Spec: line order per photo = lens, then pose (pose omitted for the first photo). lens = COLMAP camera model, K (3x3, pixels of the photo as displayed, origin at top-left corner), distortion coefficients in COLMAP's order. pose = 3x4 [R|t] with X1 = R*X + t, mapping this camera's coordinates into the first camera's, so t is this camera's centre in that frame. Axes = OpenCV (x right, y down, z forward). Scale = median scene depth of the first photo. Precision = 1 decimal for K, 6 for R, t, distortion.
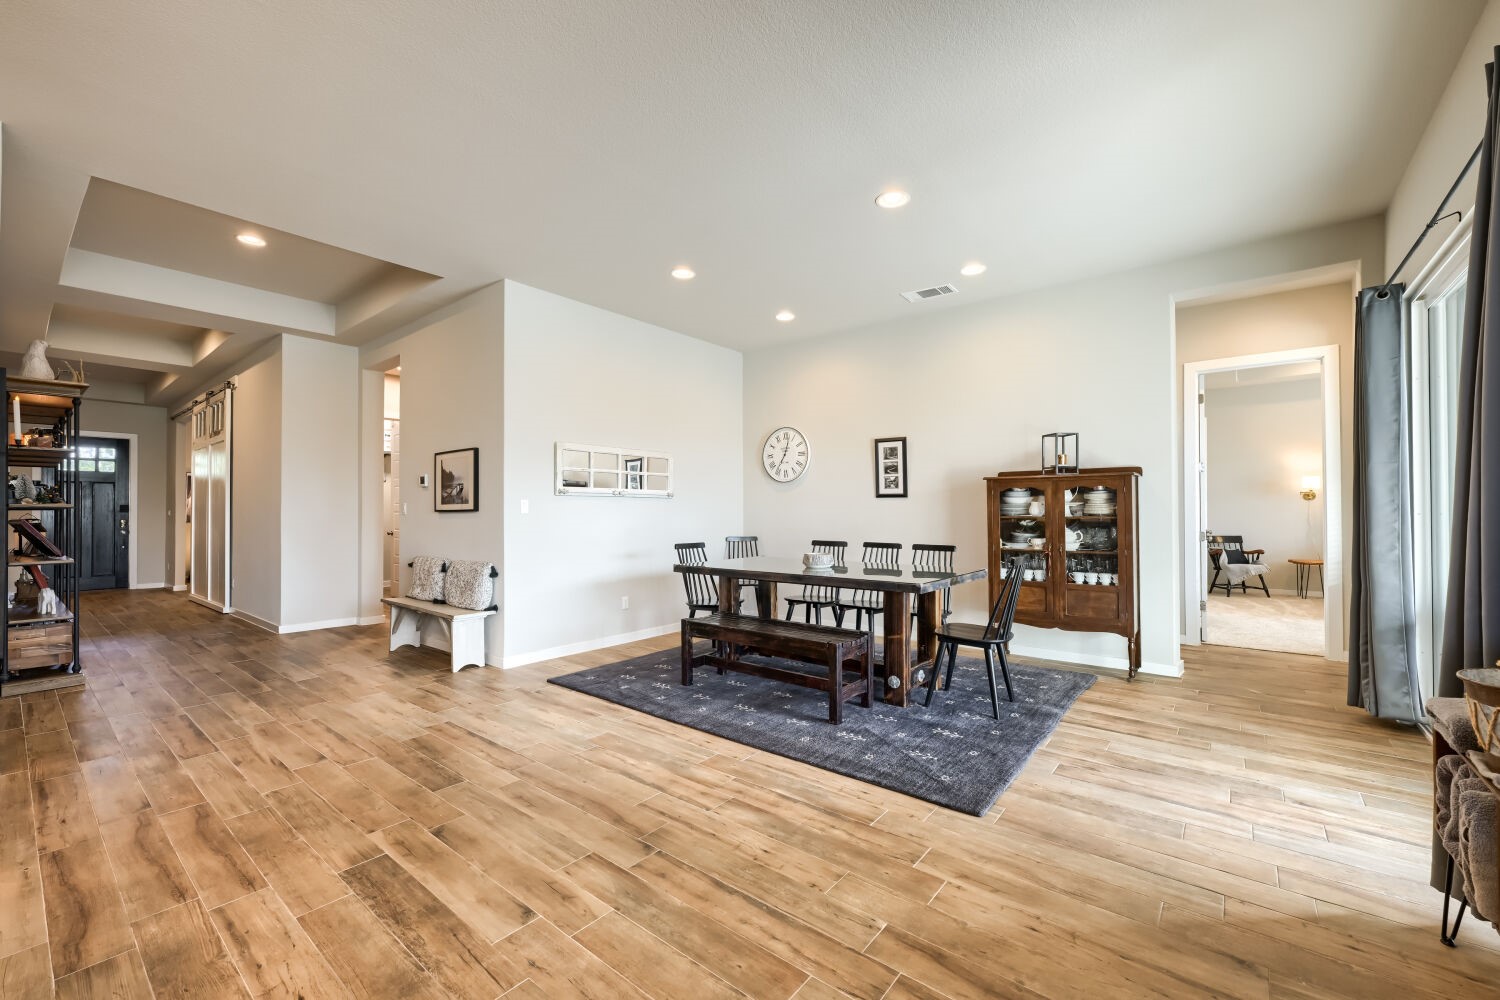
lens RADIAL K [[595.7, 0, 752.1], [0, 595.7, 504.3], [0, 0, 1]] dist [0.000788, -0.000343]
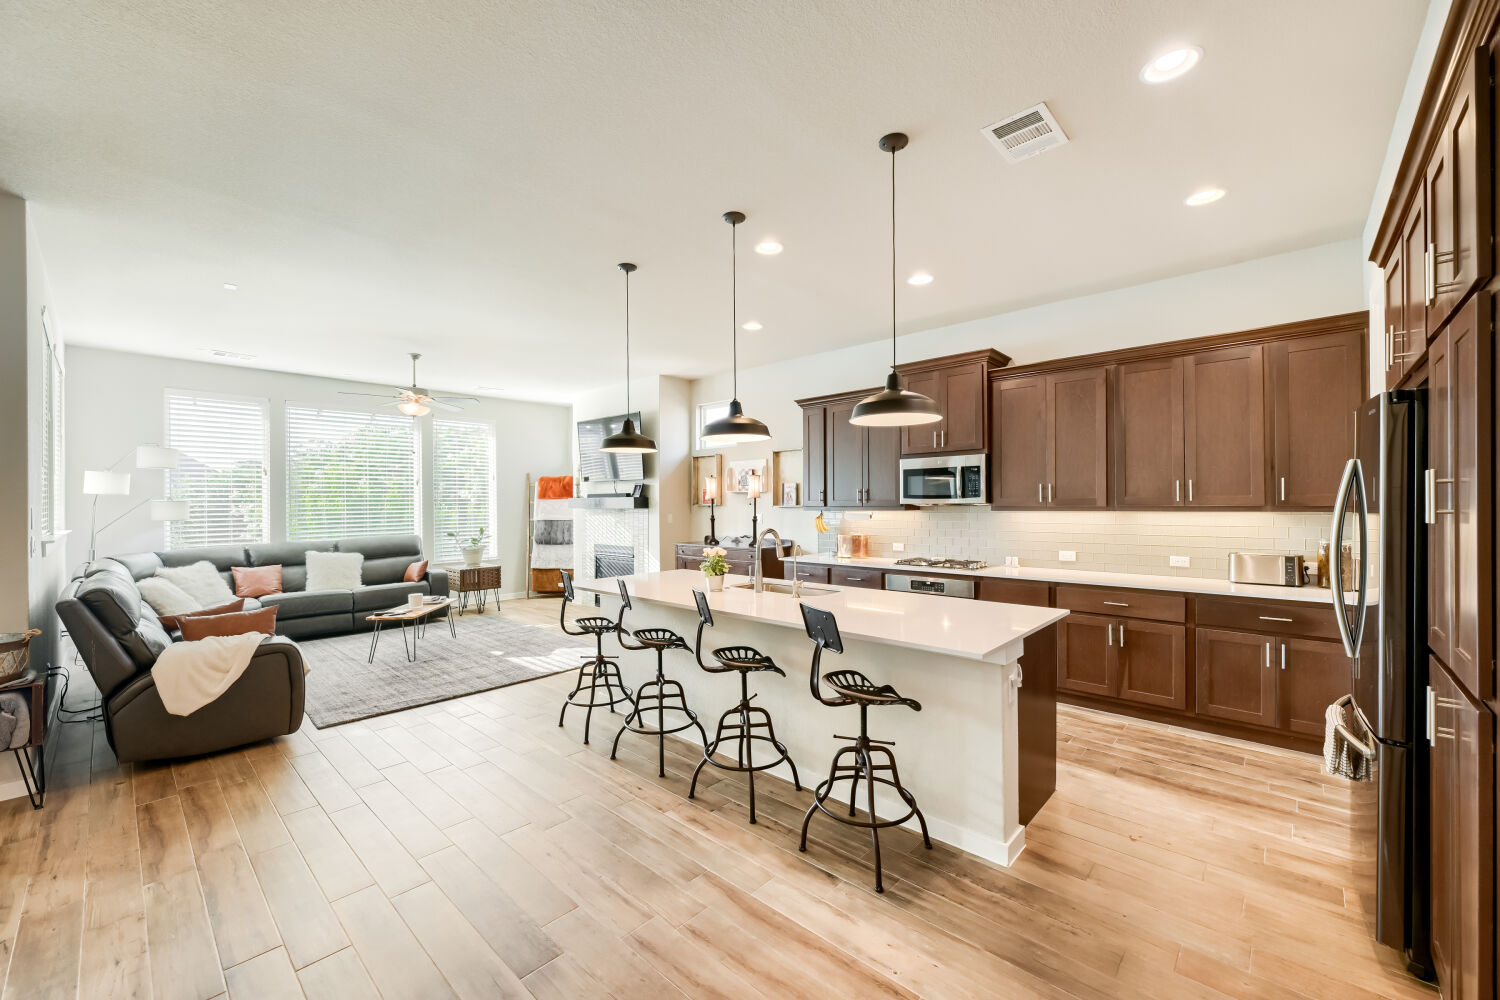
lens RADIAL K [[595.7, 0, 752.1], [0, 595.7, 504.3], [0, 0, 1]] dist [0.000788, -0.000343]
pose [[-0.997608, 0.008835, 0.068555, -0.471535], [0.007814, 0.999855, -0.015149, -0.044456], [-0.068679, -0.014578, -0.997532, 0.860867]]
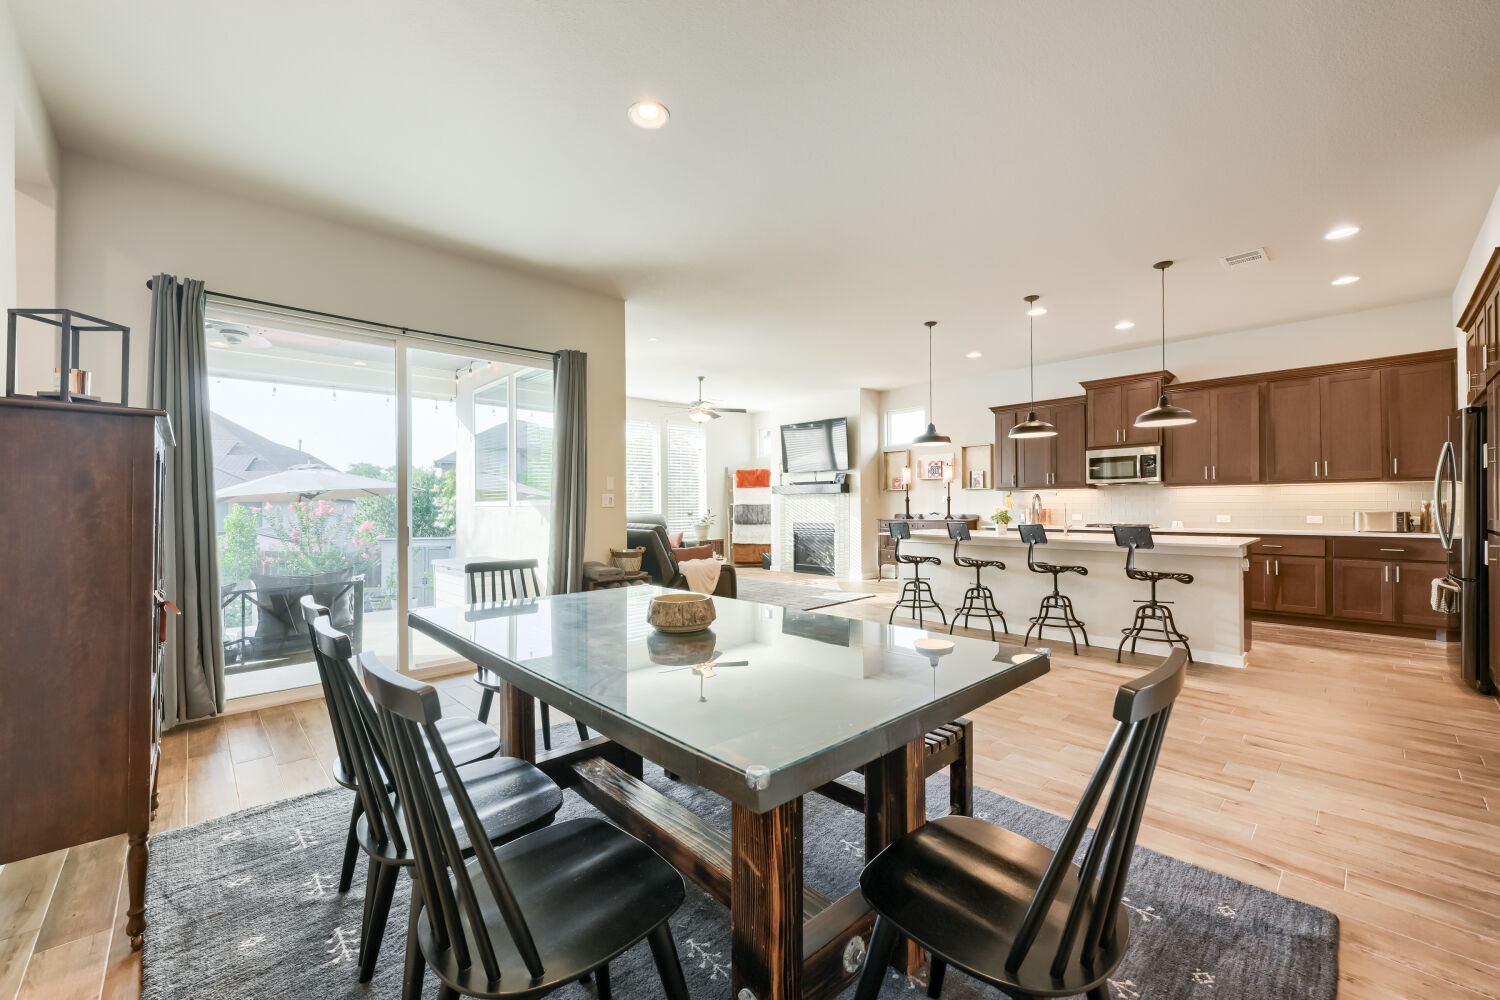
lens RADIAL K [[598.6, 0, 752.3], [0, 598.6, 503.6], [0, 0, 1]] dist [0.003060, 0.000674]
pose [[-0.991087, 0.010035, 0.132836, -0.006918], [0.007510, 0.999782, -0.019491, 0.017488], [-0.133003, -0.018319, -0.990946, 1.381338]]
